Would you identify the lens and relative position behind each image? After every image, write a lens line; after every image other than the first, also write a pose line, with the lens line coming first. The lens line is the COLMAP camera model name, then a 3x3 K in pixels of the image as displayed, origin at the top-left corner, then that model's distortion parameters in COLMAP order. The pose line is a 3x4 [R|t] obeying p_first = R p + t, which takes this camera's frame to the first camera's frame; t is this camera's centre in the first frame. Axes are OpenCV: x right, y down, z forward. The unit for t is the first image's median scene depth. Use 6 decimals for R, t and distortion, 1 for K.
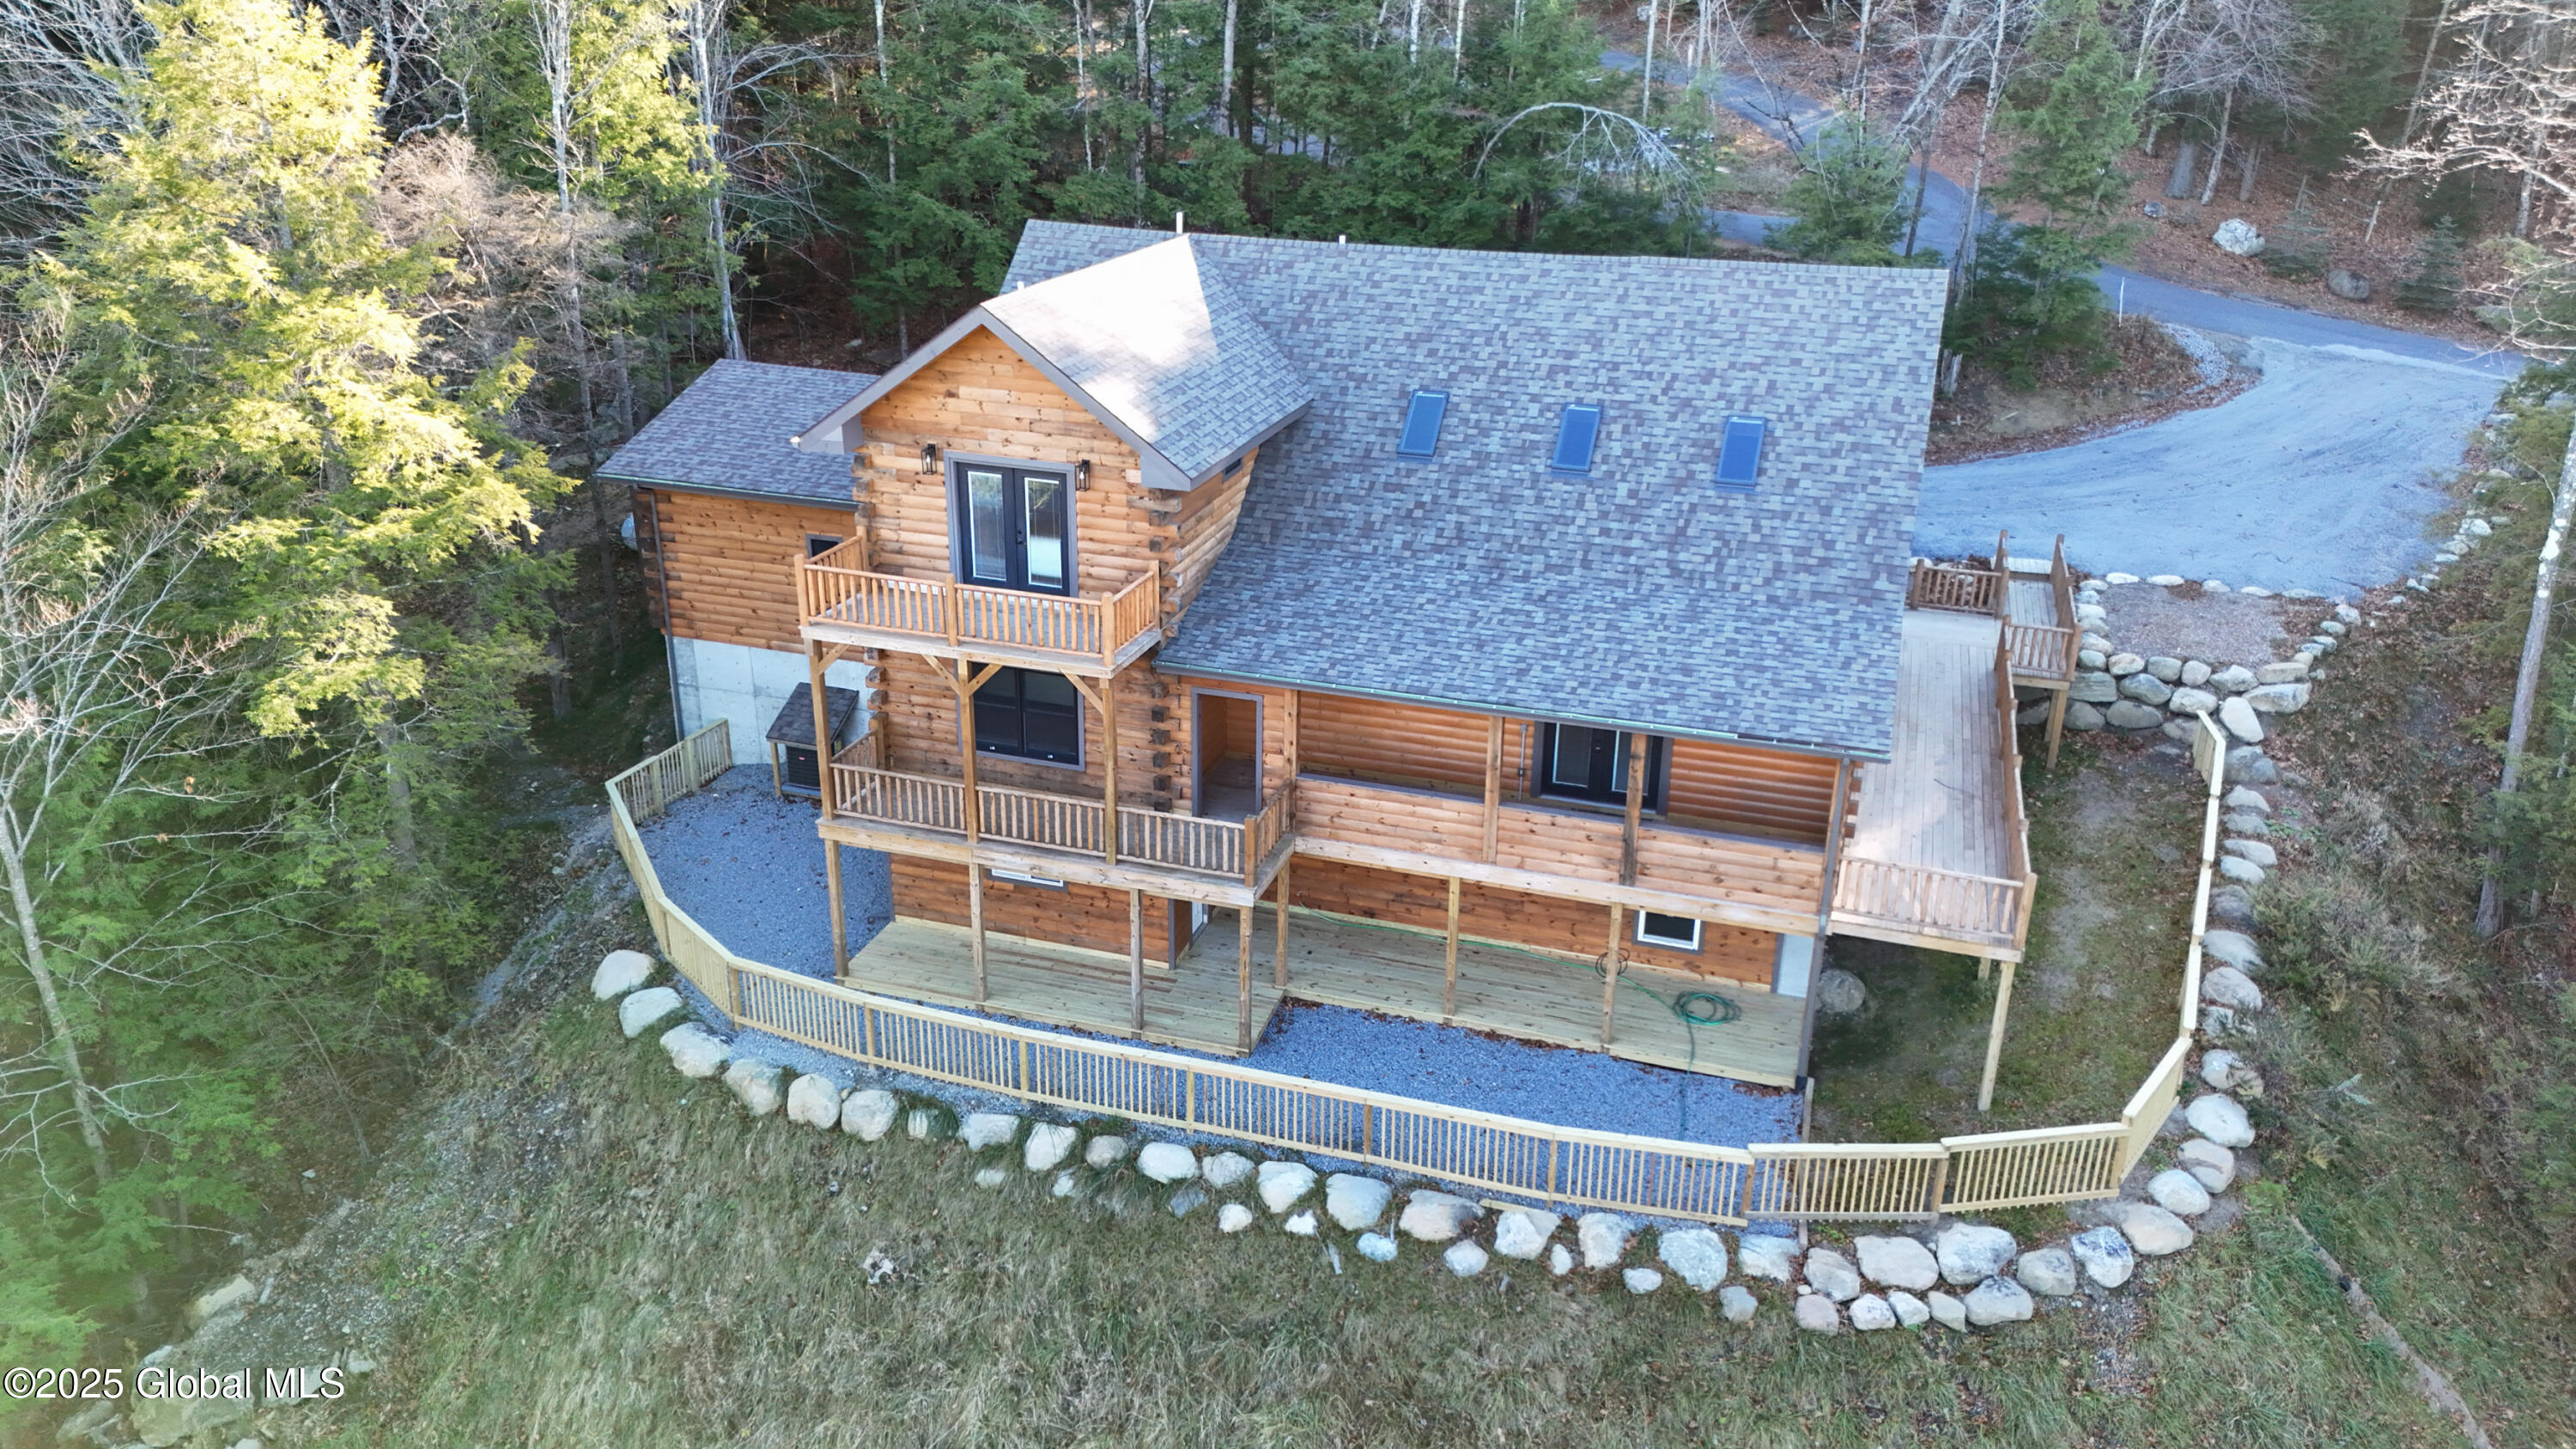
lens RADIAL K [[1750.6, 0, 1288.0], [0, 1750.6, 724.5], [0, 0, 1]] dist [0.086379, -0.072237]
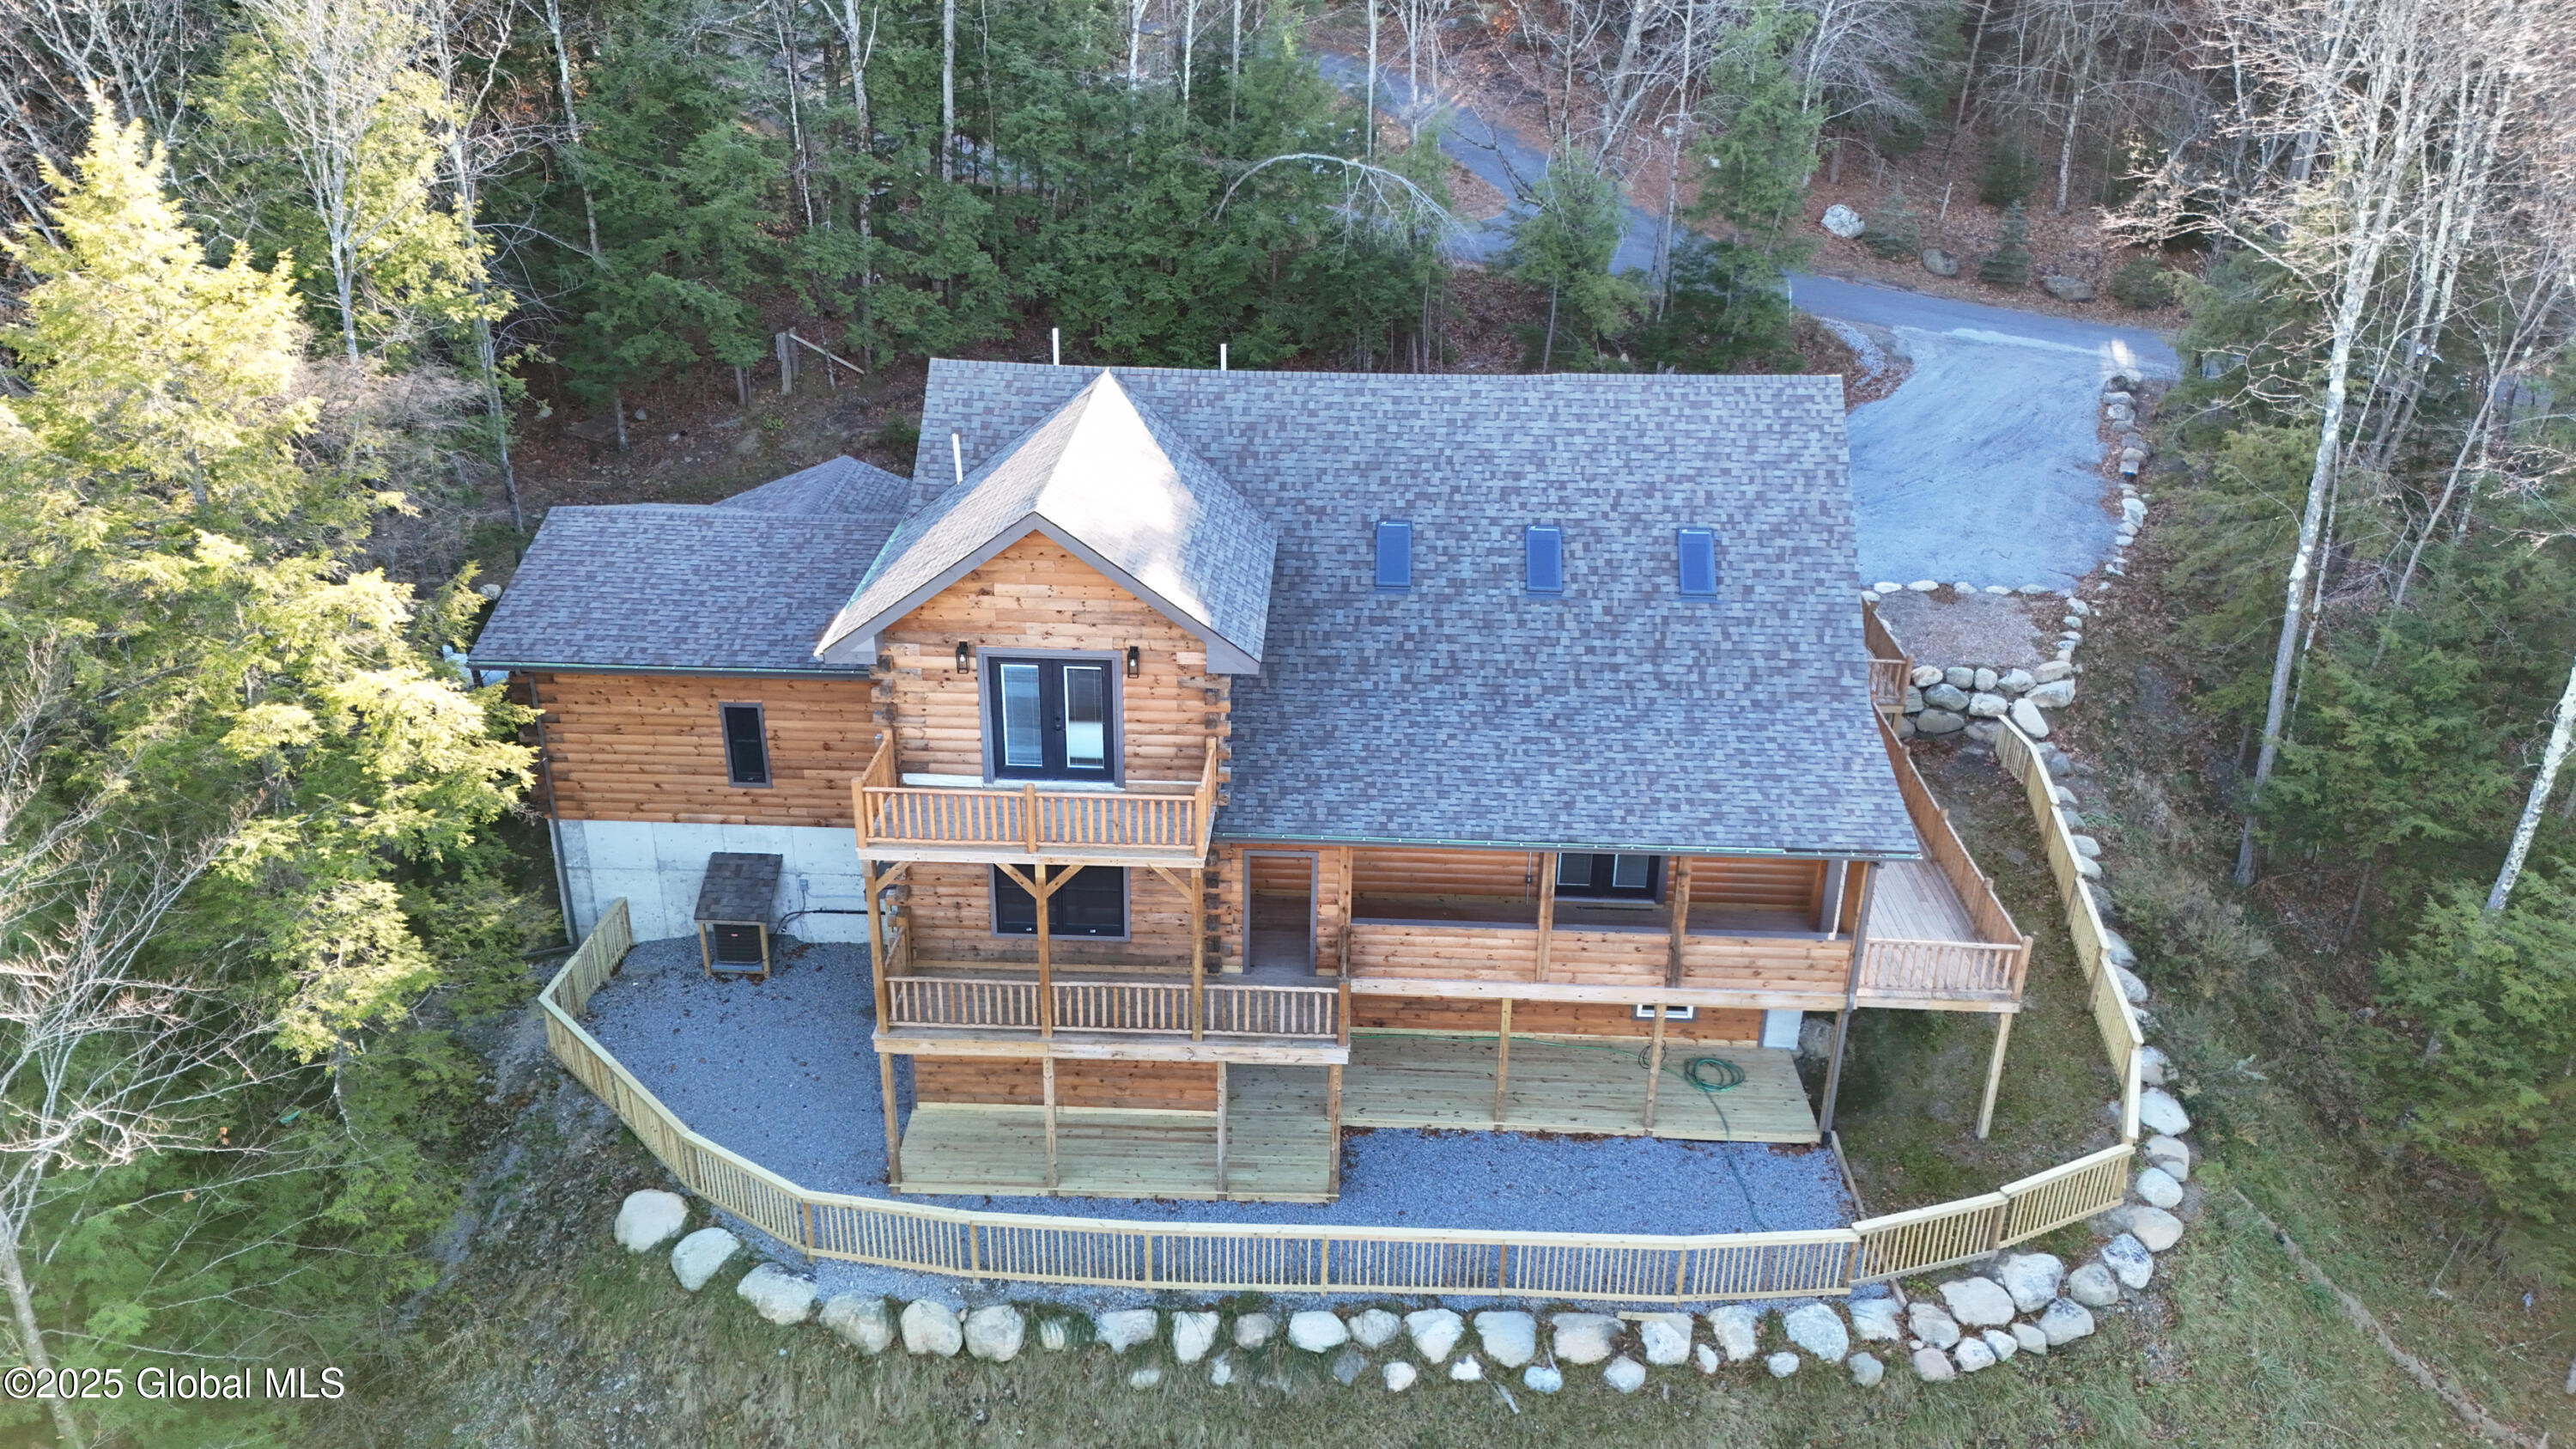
lens RADIAL K [[1765.6, 0, 1288.0], [0, 1765.6, 724.5], [0, 0, 1]] dist [0.076003, -0.079301]
pose [[0.965423, -0.114722, 0.234089, -0.261303], [0.106693, 0.993194, 0.046722, -0.139177], [-0.237856, -0.020131, 0.971092, 0.001928]]
